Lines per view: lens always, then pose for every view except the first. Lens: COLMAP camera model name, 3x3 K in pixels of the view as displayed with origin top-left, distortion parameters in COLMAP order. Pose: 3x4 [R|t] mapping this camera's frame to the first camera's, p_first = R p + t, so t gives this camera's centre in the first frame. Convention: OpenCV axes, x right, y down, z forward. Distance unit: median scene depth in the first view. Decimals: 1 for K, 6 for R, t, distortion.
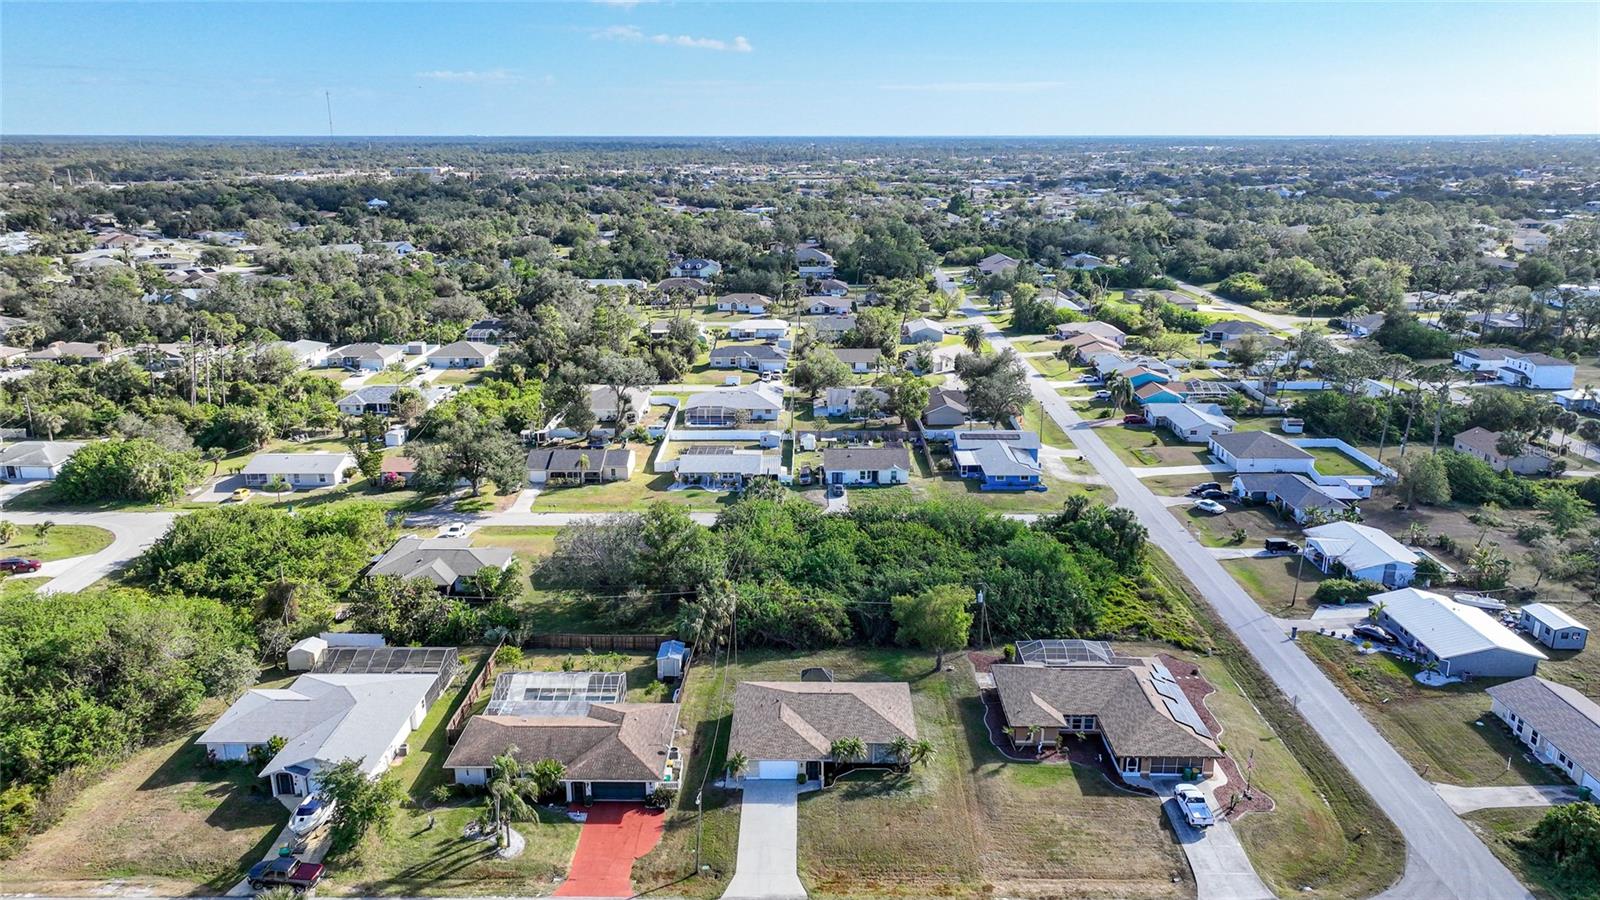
lens RADIAL K [[1127.9, 0, 800.0], [0, 1127.9, 450.0], [0, 0, 1]] dist [-0.004871, 0.023100]
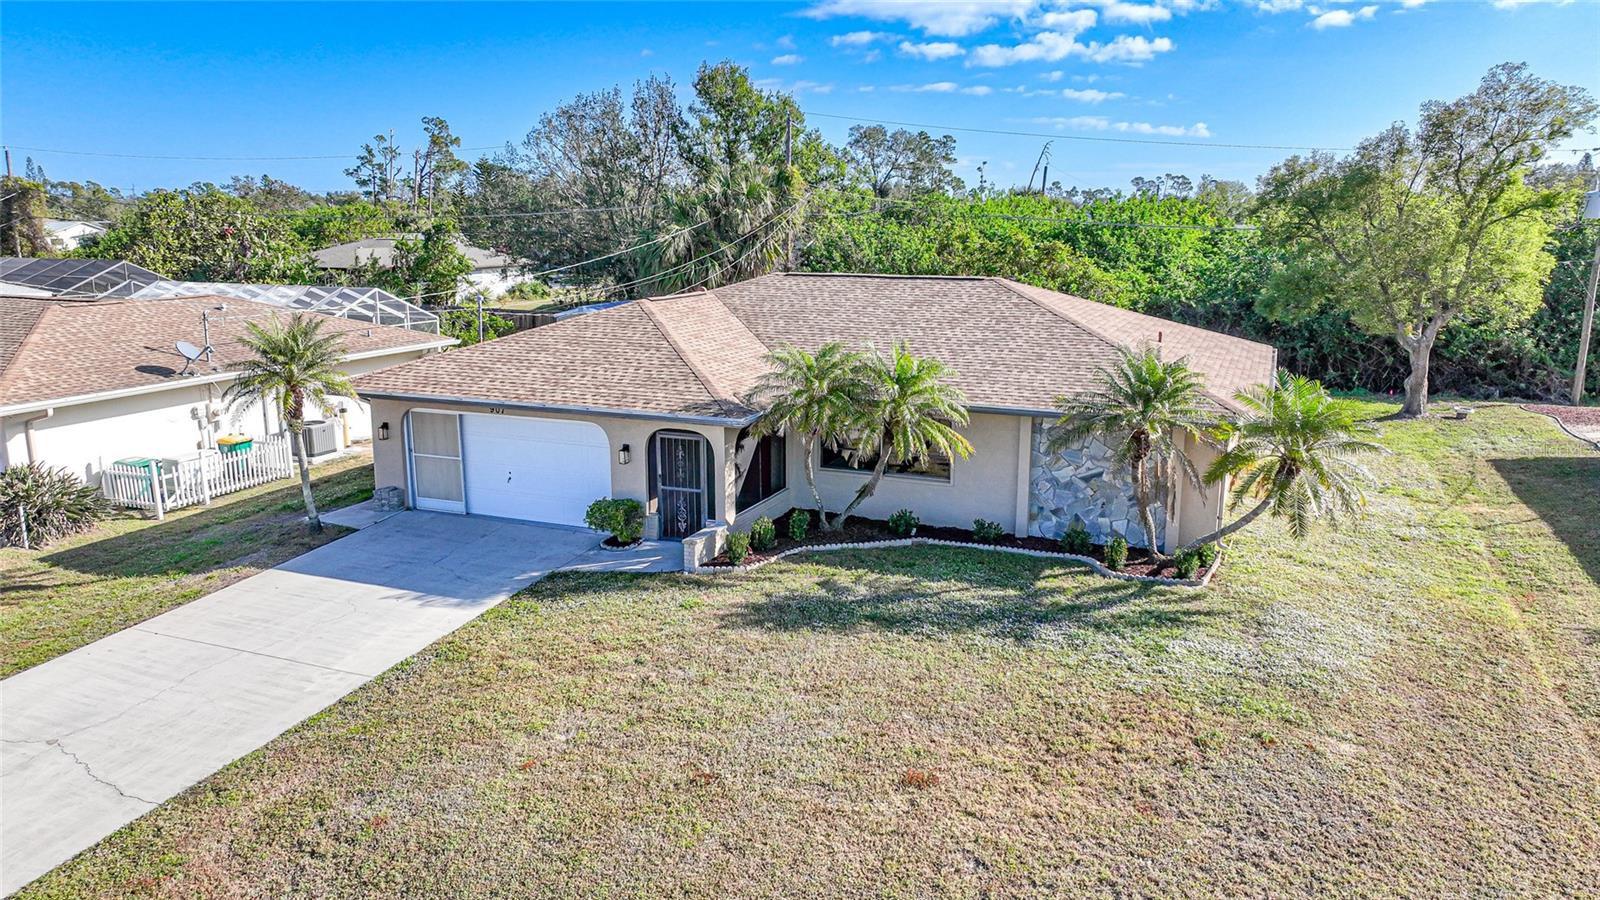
lens RADIAL K [[1127.9, 0, 800.0], [0, 1127.9, 450.0], [0, 0, 1]] dist [-0.004871, 0.023100]
pose [[0.926167, 0.077672, -0.369027, 0.105182], [-0.103428, 0.993354, -0.050500, 0.288422], [0.362652, 0.084939, 0.928046, 0.832724]]
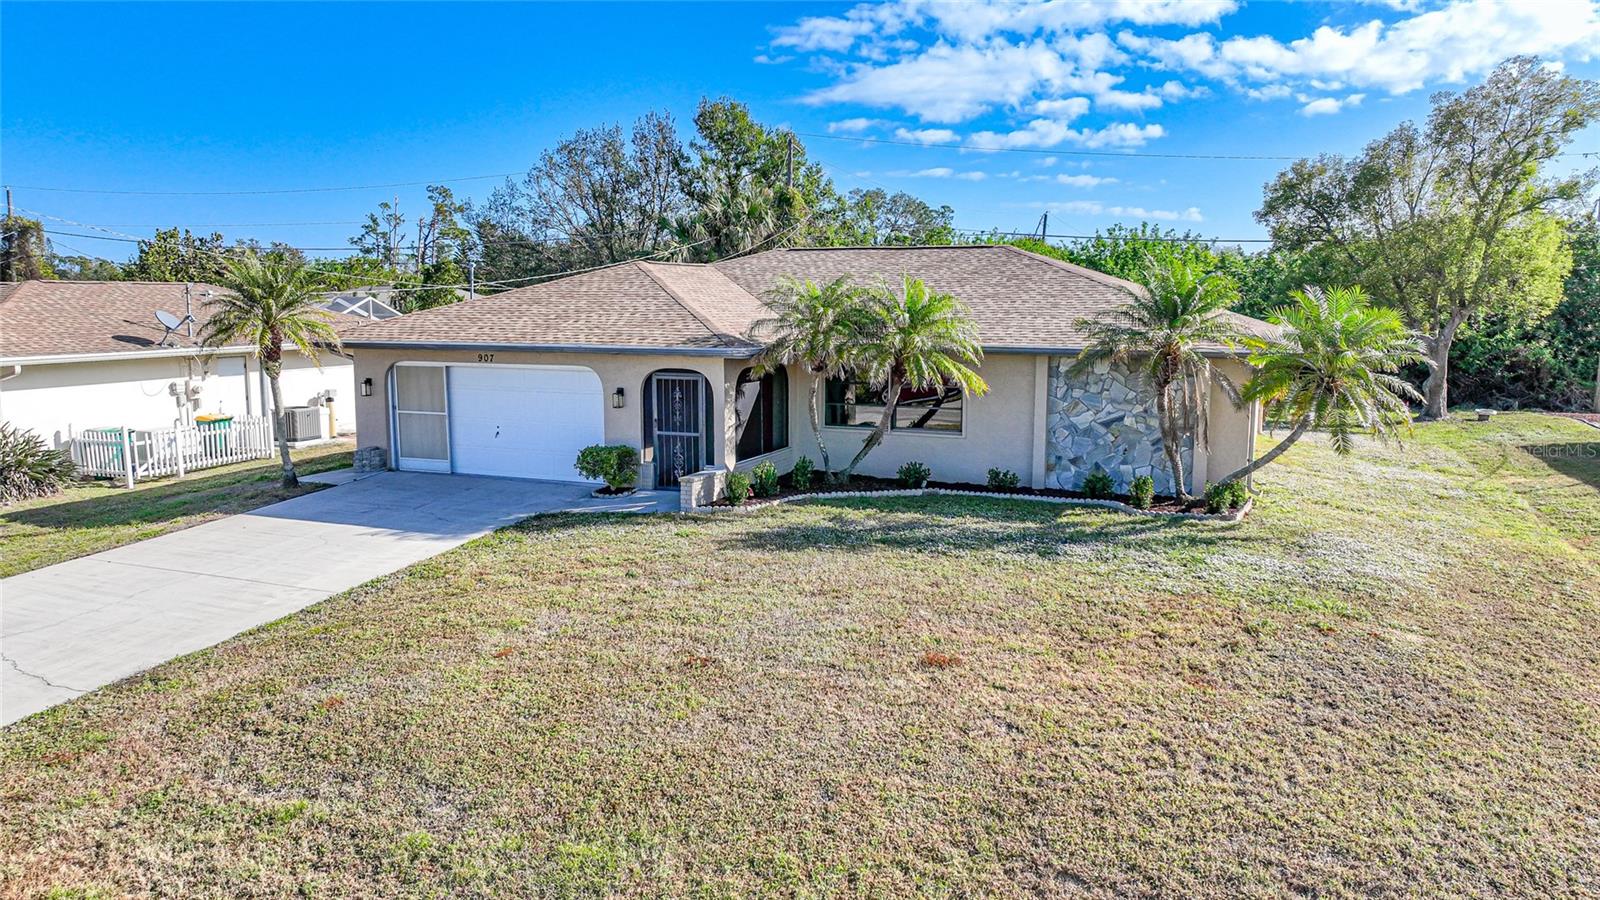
lens RADIAL K [[1127.9, 0, 800.0], [0, 1127.9, 450.0], [0, 0, 1]] dist [-0.004871, 0.023100]
pose [[0.926338, 0.052452, -0.373024, 0.101904], [-0.104320, 0.987249, -0.120238, 0.310815], [0.361961, 0.150295, 0.919998, 0.845364]]
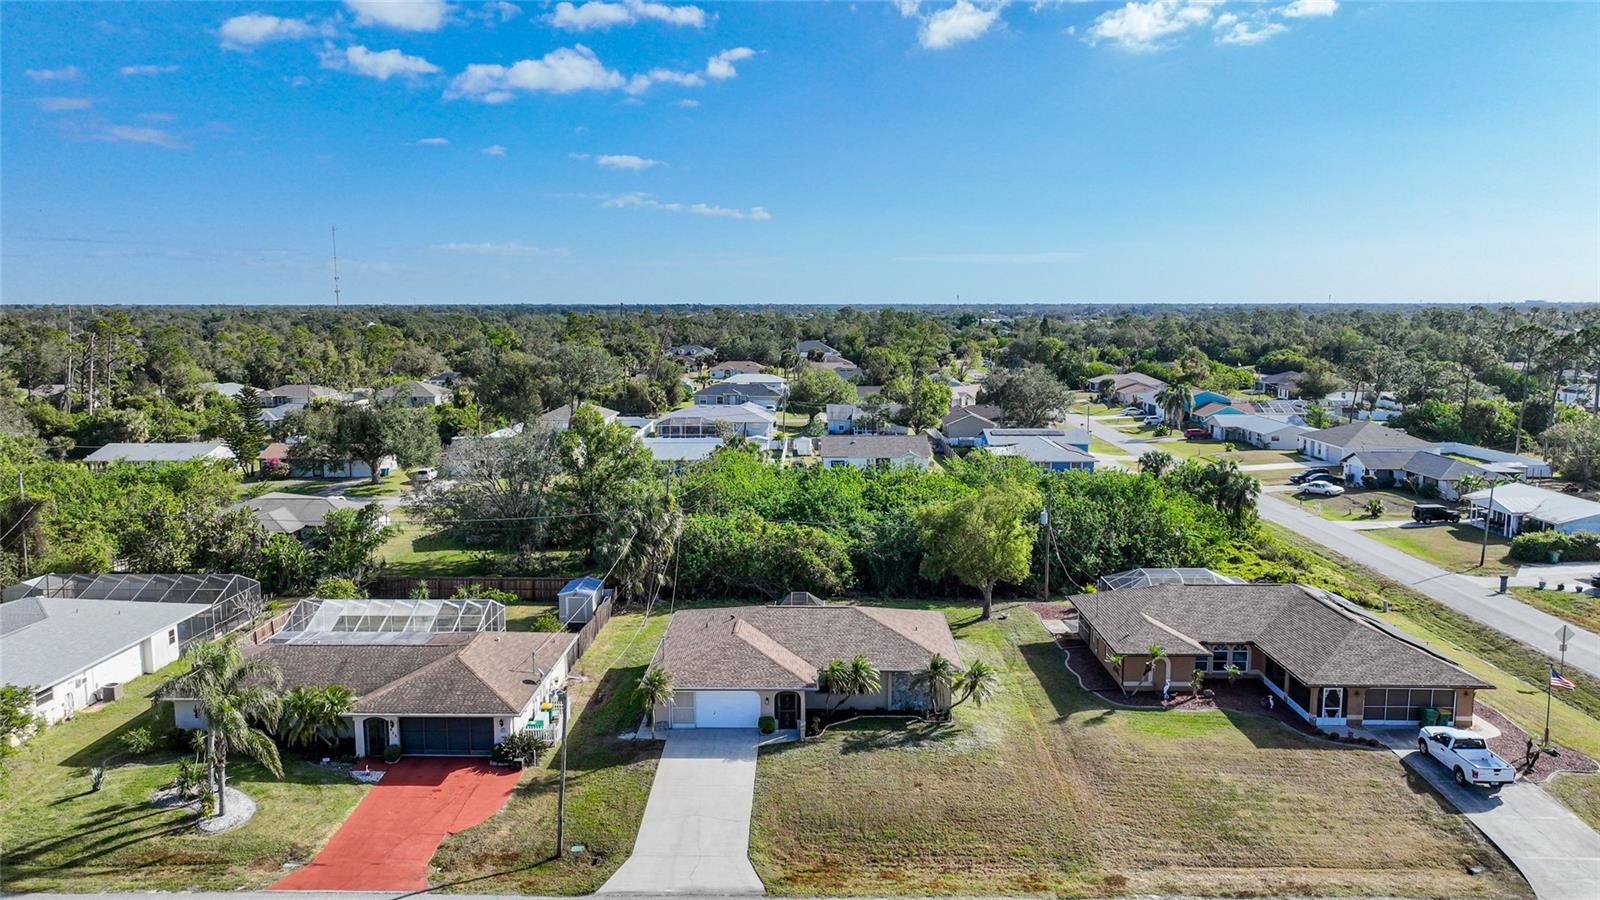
lens RADIAL K [[1127.9, 0, 800.0], [0, 1127.9, 450.0], [0, 0, 1]] dist [-0.004871, 0.023100]
pose [[0.999972, -0.000790, -0.007434, 0.023127], [-0.000304, 0.989280, -0.146031, 0.238491], [0.007470, 0.146029, 0.989252, 0.406621]]
